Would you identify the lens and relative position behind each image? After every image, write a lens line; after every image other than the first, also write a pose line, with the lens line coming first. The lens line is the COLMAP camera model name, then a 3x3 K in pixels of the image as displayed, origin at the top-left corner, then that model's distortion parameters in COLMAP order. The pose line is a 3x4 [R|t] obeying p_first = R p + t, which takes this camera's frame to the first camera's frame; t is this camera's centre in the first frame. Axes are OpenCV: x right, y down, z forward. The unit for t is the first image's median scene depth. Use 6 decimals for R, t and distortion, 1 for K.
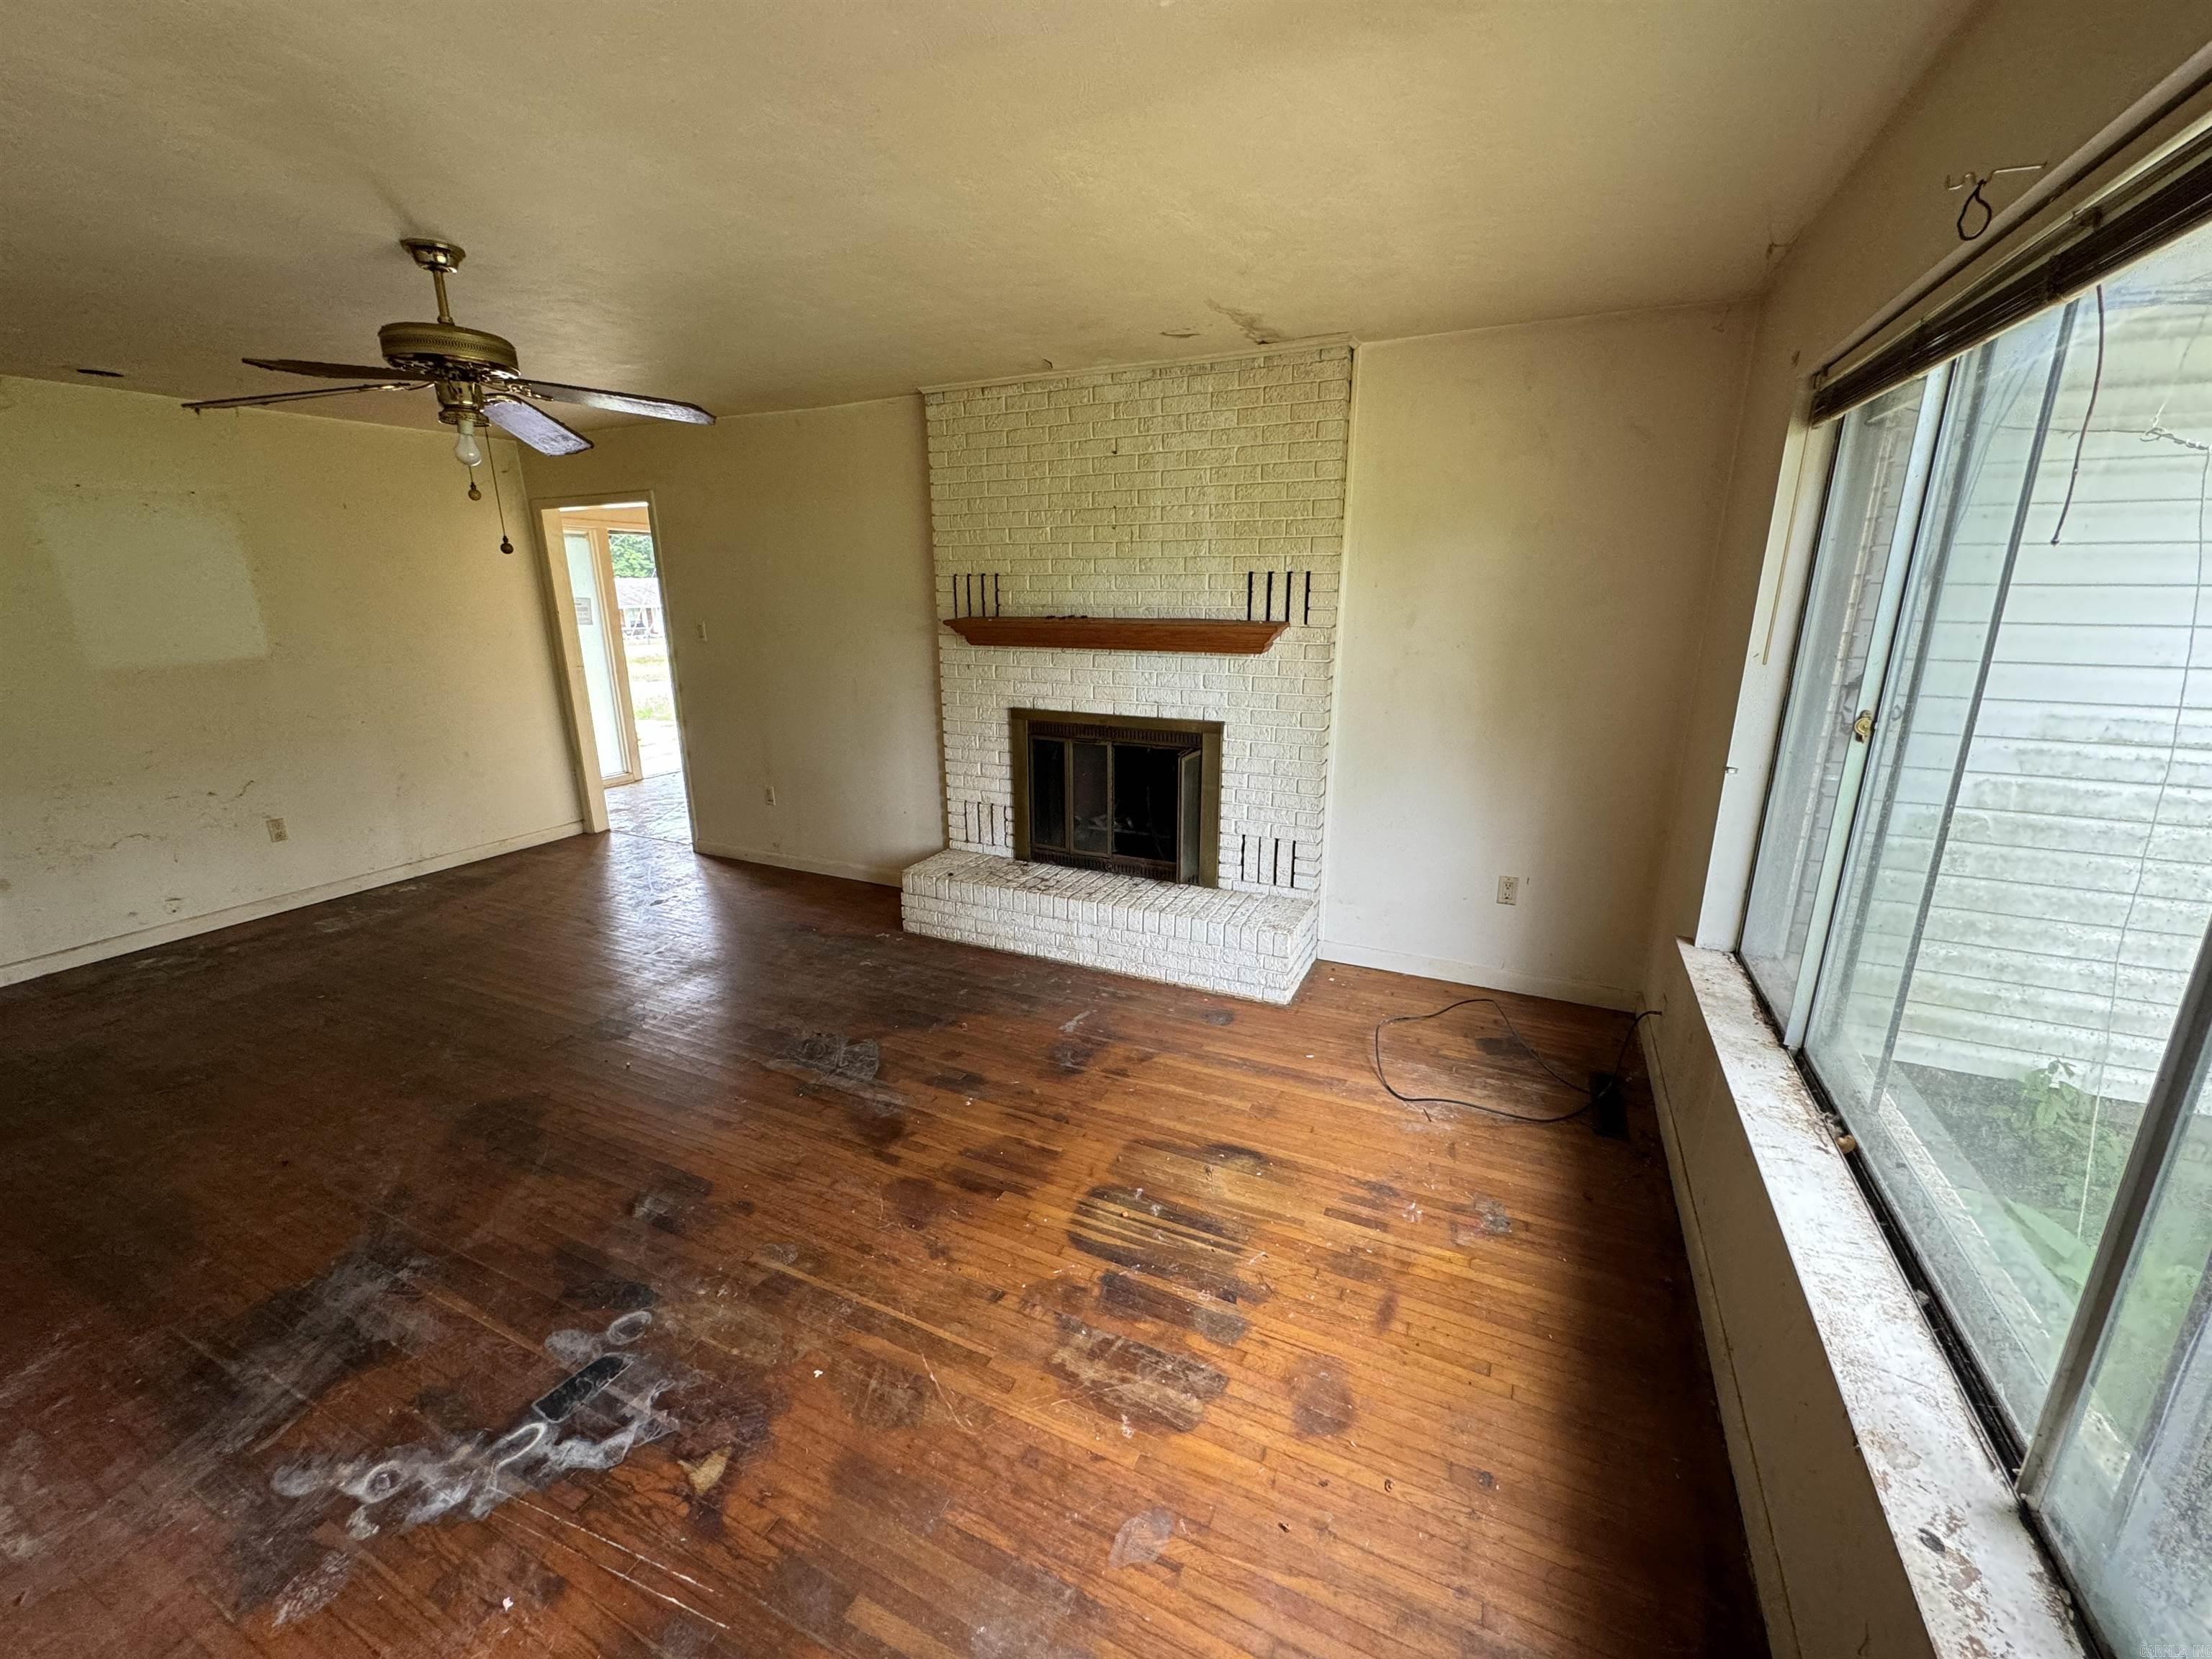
lens RADIAL K [[883.9, 0, 1106.0], [0, 883.9, 829.5], [0, 0, 1]] dist [-0.002216, -0.000006]
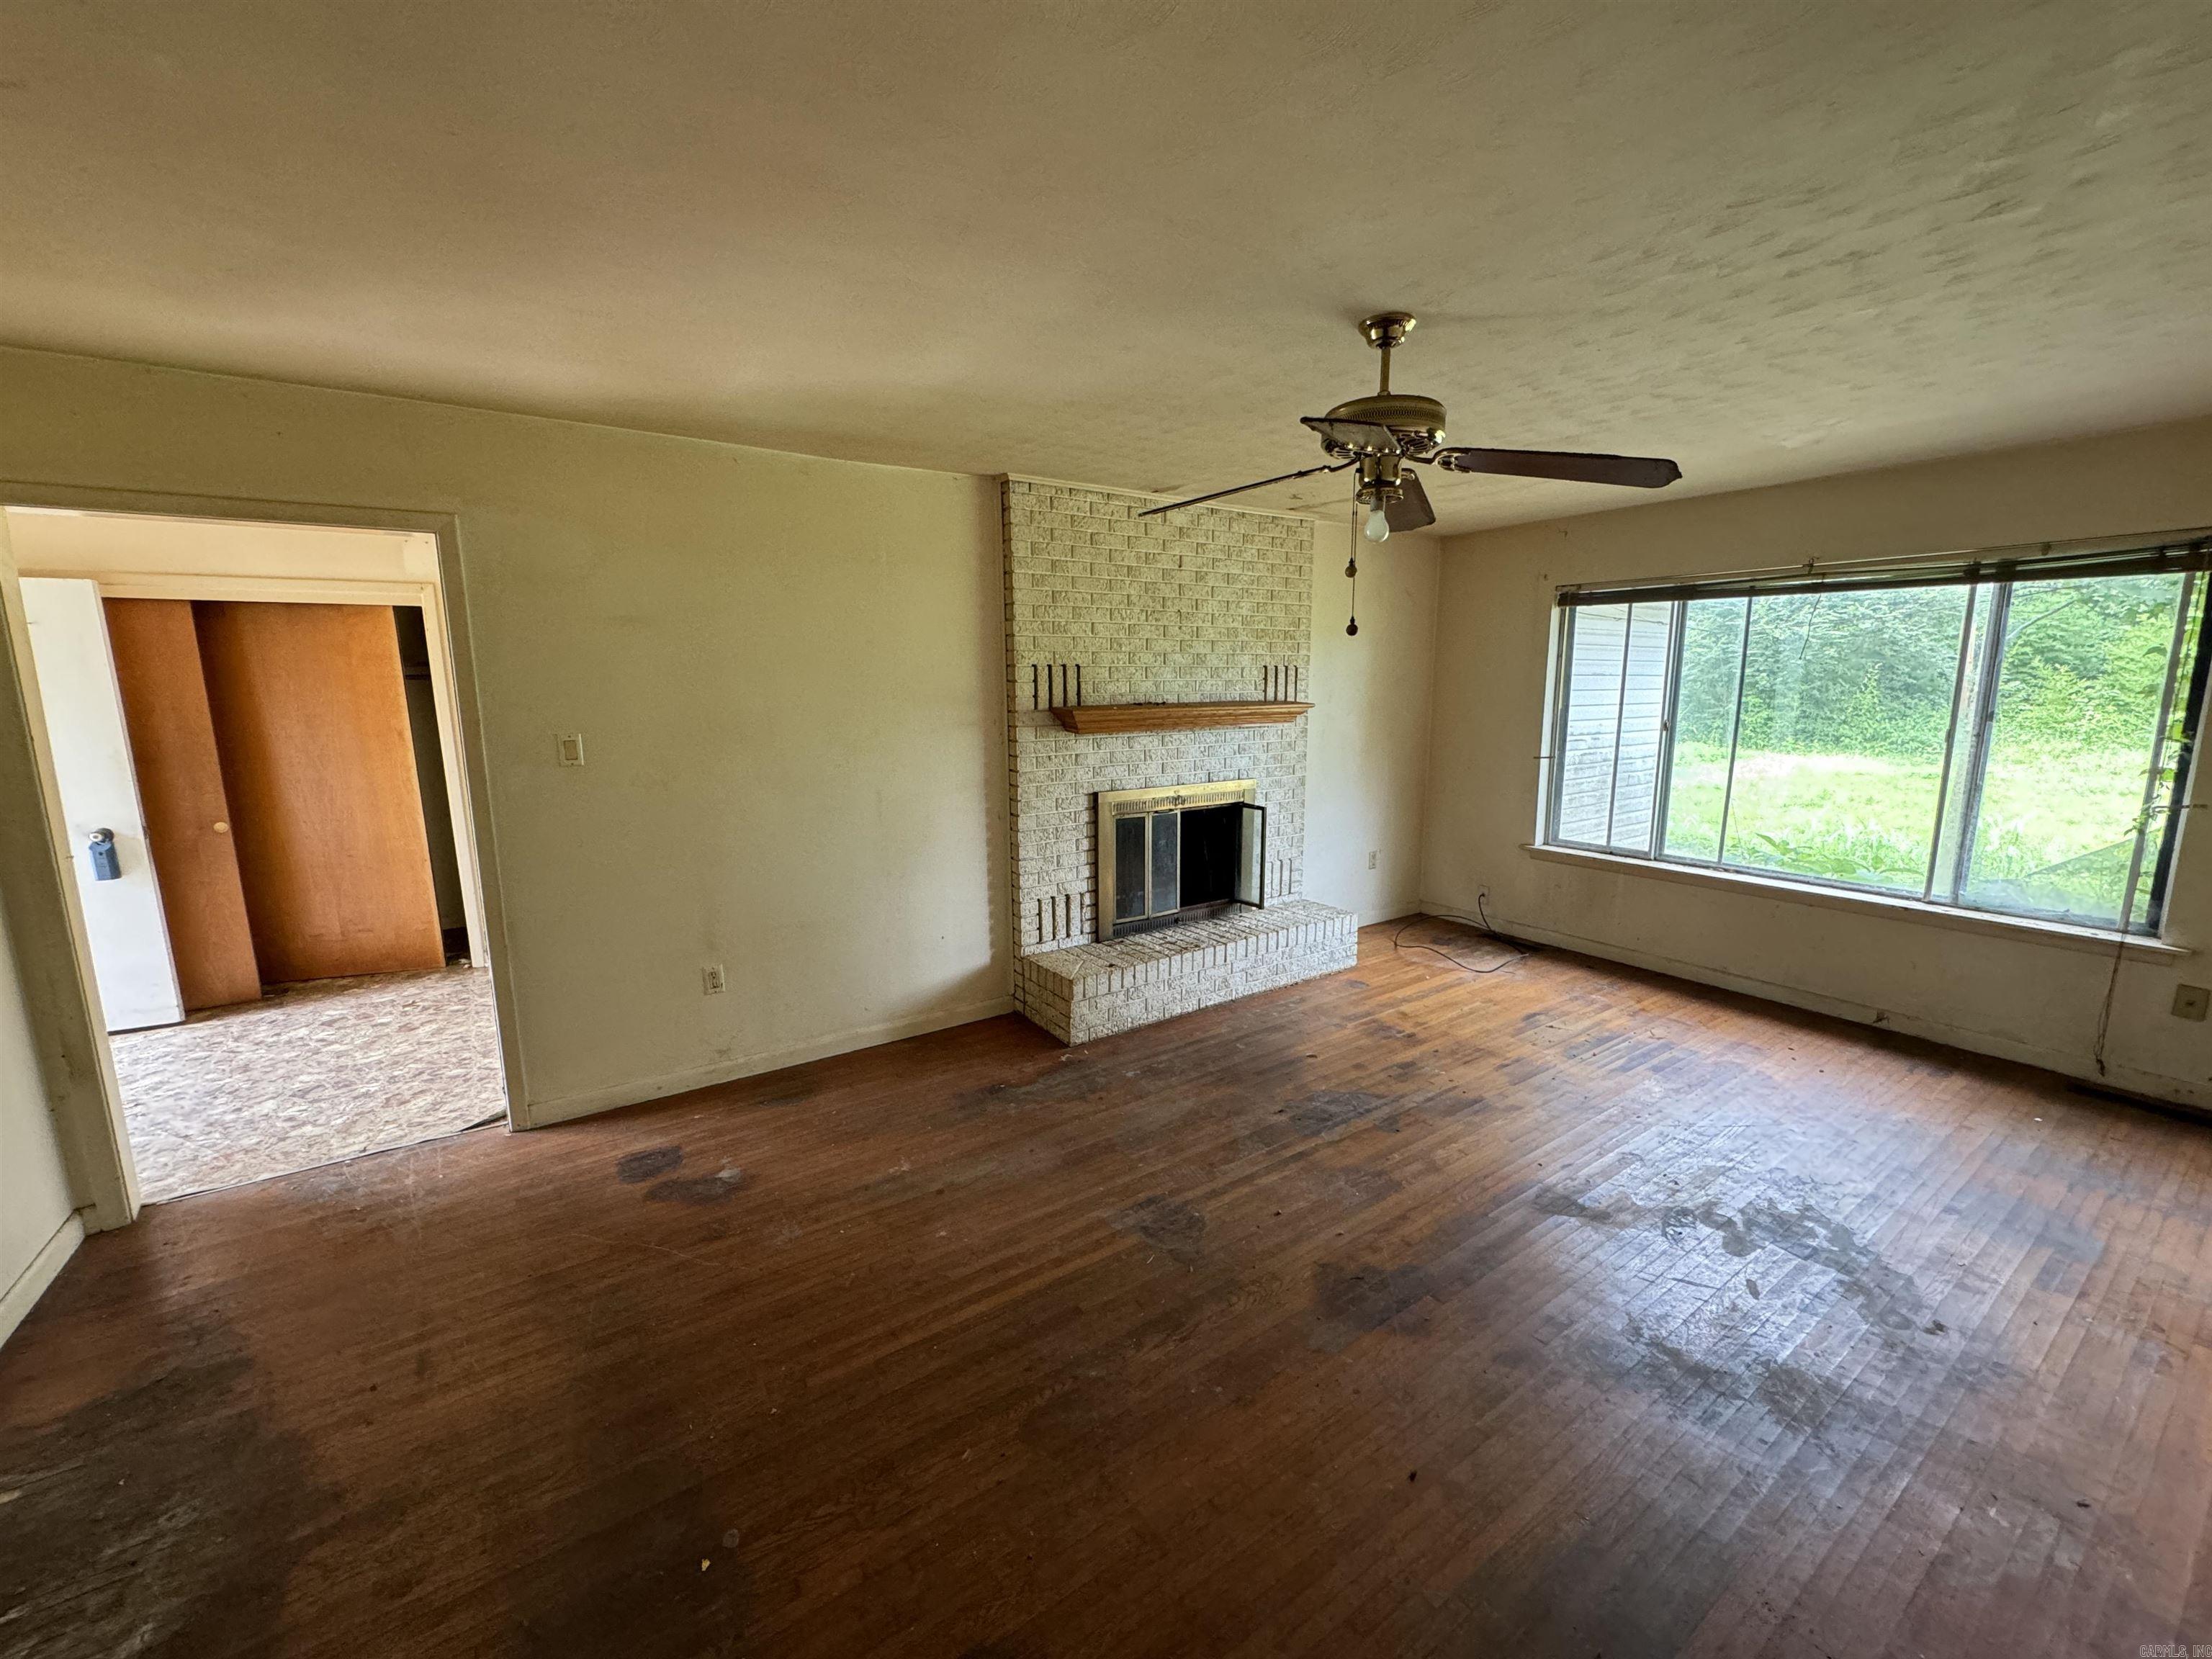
lens RADIAL K [[883.9, 0, 1106.0], [0, 883.9, 829.5], [0, 0, 1]] dist [-0.002216, -0.000006]
pose [[0.505862, -0.147258, 0.849952, -1.066866], [0.236304, 0.971286, 0.027639, -0.133324], [-0.829617, 0.186865, 0.526135, 0.500177]]
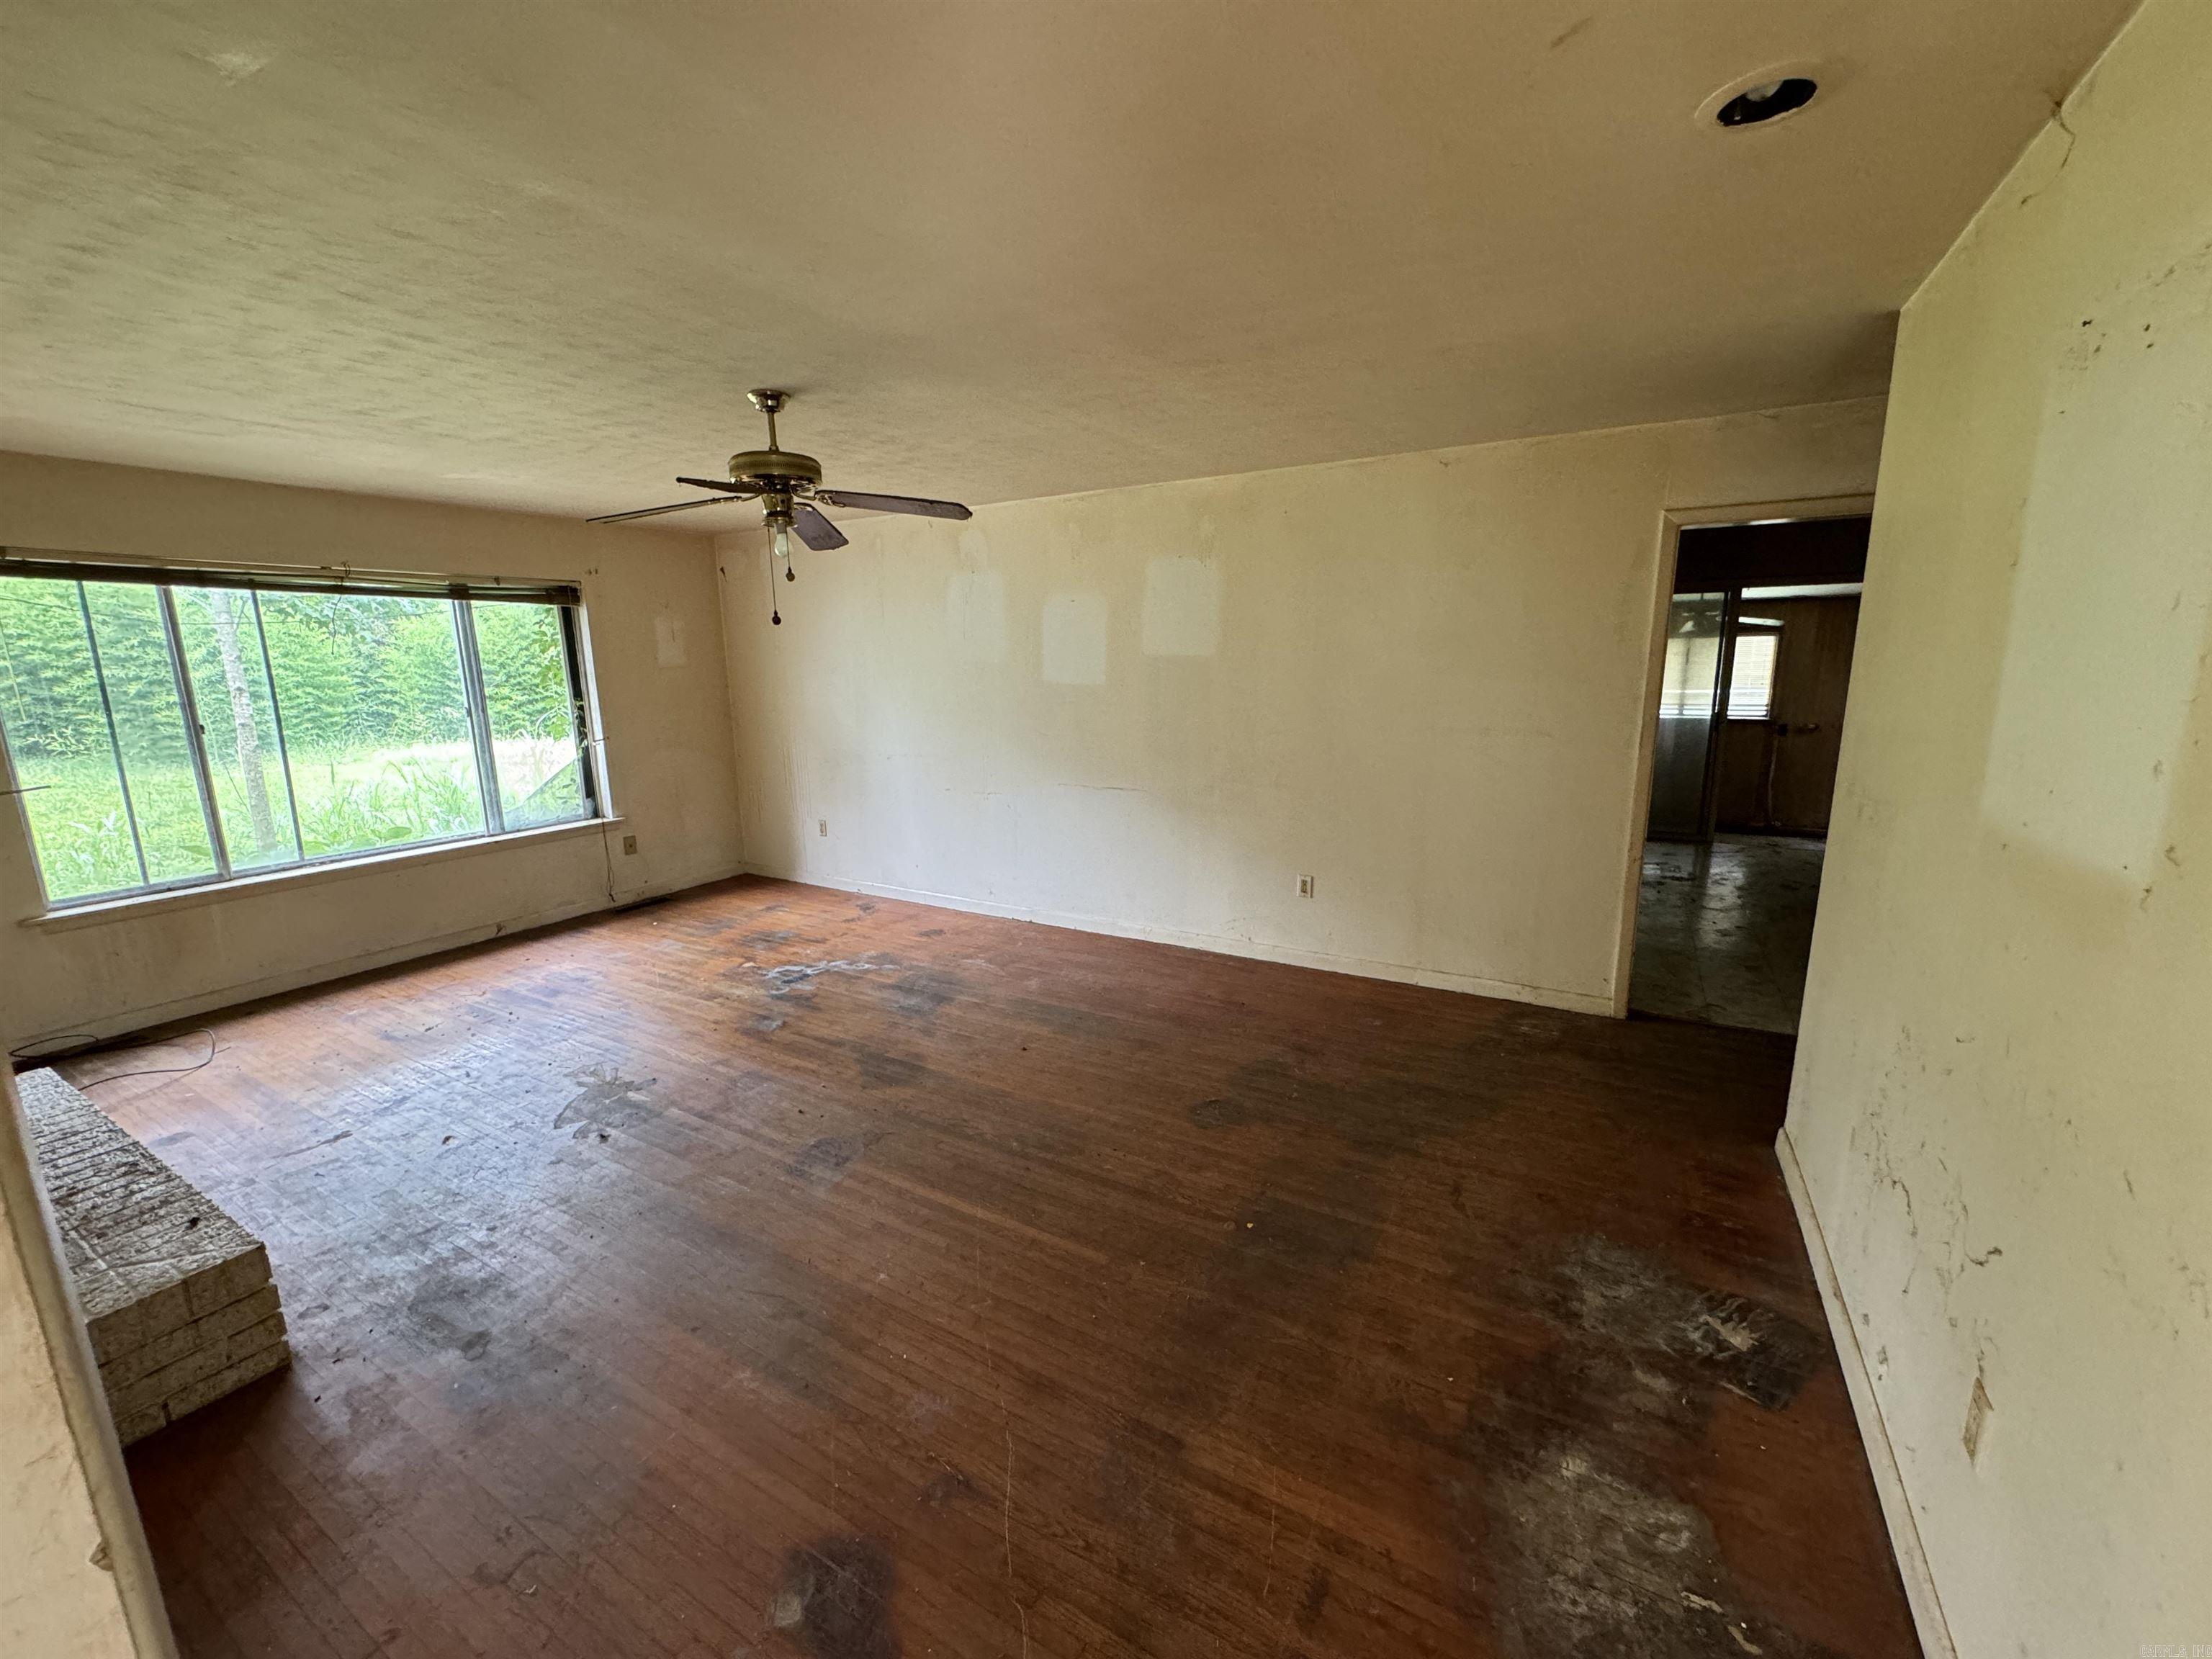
lens RADIAL K [[883.9, 0, 1106.0], [0, 883.9, 829.5], [0, 0, 1]] dist [-0.002216, -0.000006]
pose [[-0.996302, 0.007051, 0.085632, -0.802665], [0.044810, 0.892996, 0.447829, -0.381372], [-0.073311, 0.450010, -0.890009, 1.416527]]
